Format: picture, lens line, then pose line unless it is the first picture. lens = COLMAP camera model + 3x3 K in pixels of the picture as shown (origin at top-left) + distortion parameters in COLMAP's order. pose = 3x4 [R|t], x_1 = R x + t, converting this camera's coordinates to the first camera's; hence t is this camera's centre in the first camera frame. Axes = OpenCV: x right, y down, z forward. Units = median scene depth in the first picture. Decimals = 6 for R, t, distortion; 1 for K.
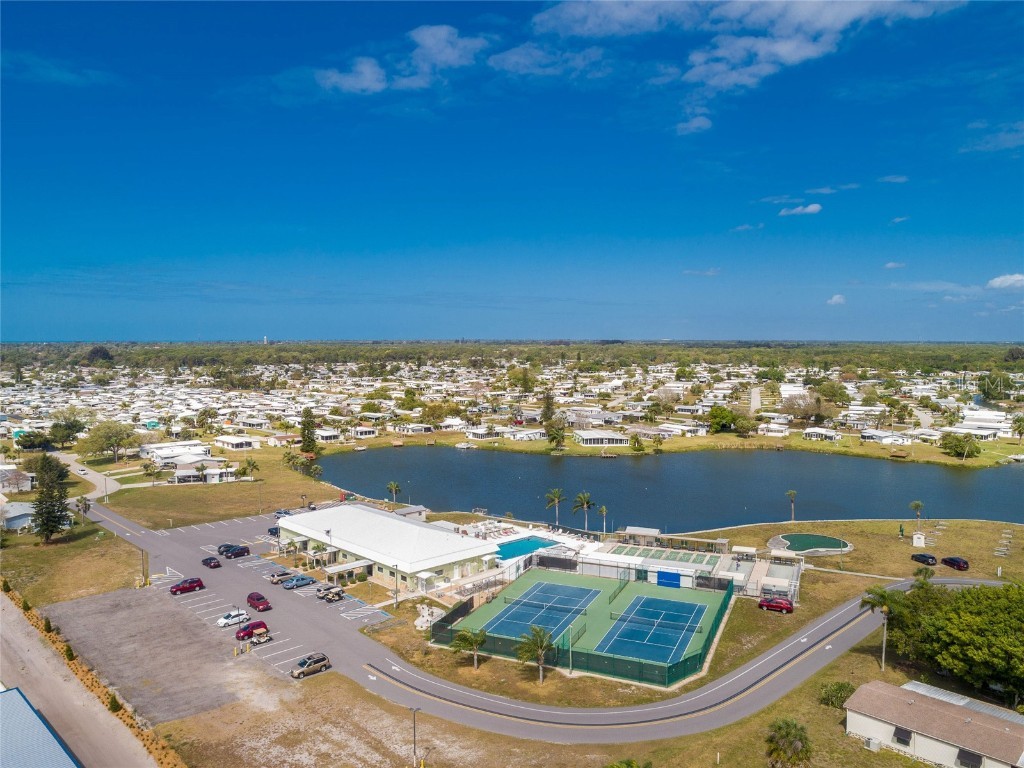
lens RADIAL K [[784.7, 0, 512.0], [0, 784.7, 384.0], [0, 0, 1]] dist [-0.003131, -0.006466]
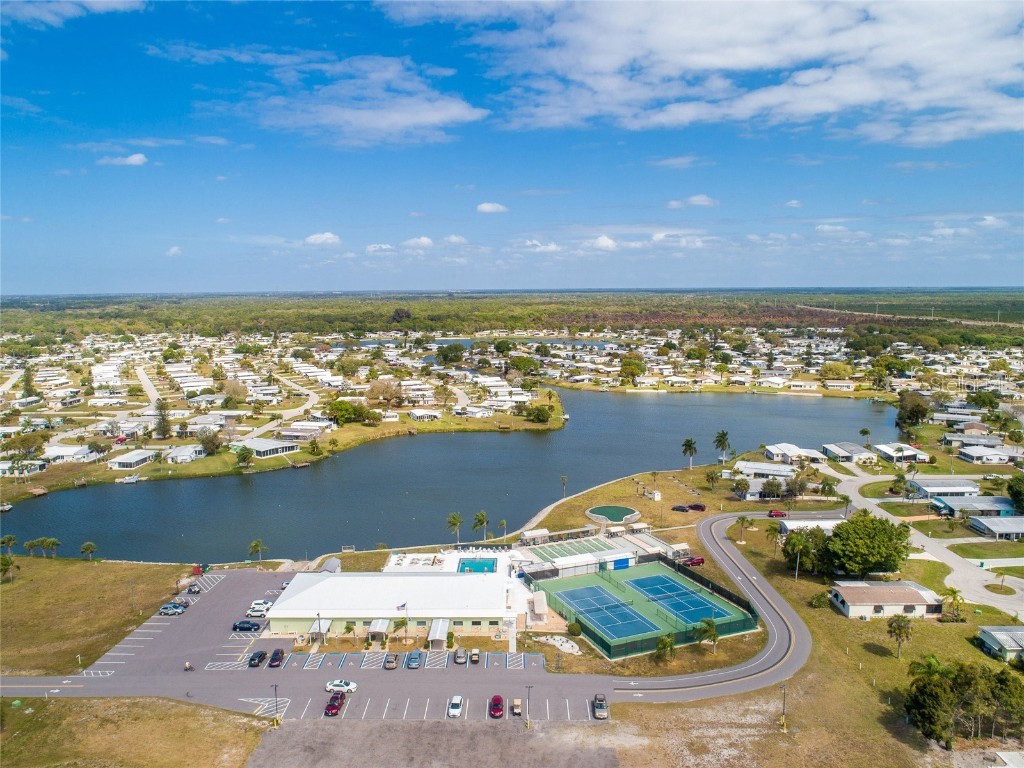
lens RADIAL K [[784.7, 0, 512.0], [0, 784.7, 384.0], [0, 0, 1]] dist [-0.003131, -0.006466]
pose [[0.690110, -0.095158, 0.717421, -0.880356], [0.048420, 0.995168, 0.085421, -0.189527], [-0.722083, -0.024213, 0.691383, 0.193730]]
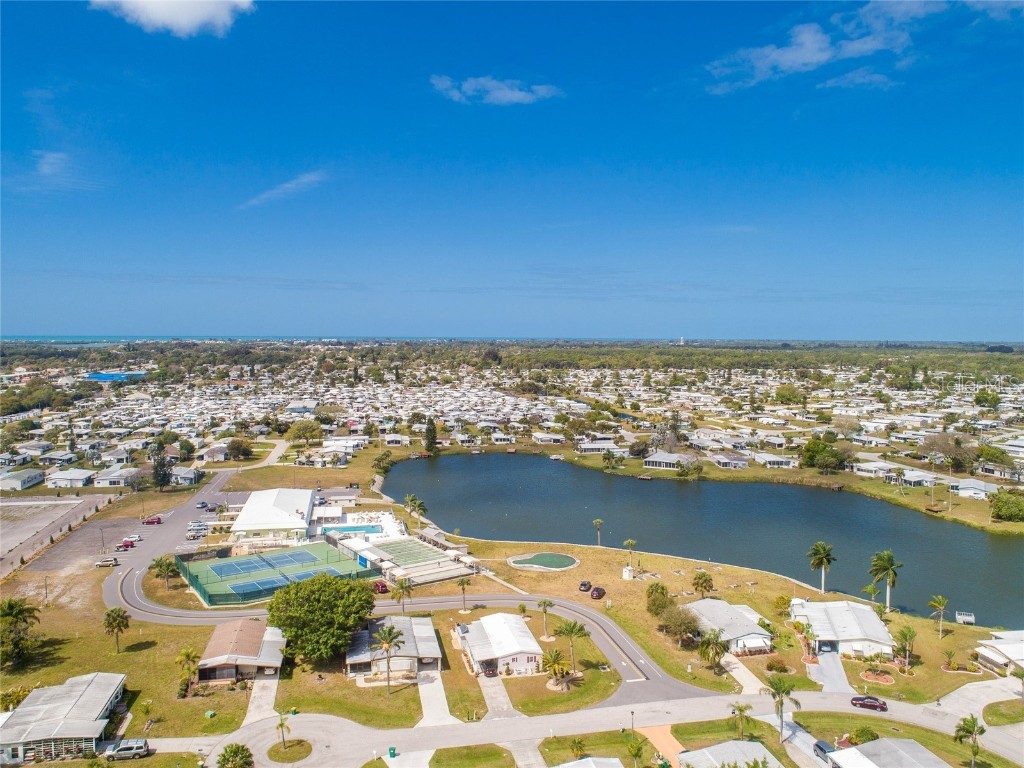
lens RADIAL K [[784.7, 0, 512.0], [0, 784.7, 384.0], [0, 0, 1]] dist [-0.003131, -0.006466]
pose [[0.842565, 0.036701, -0.537343, 1.179846], [-0.035466, 0.999291, 0.012640, -0.101636], [0.537426, 0.008408, 0.843269, -0.065189]]
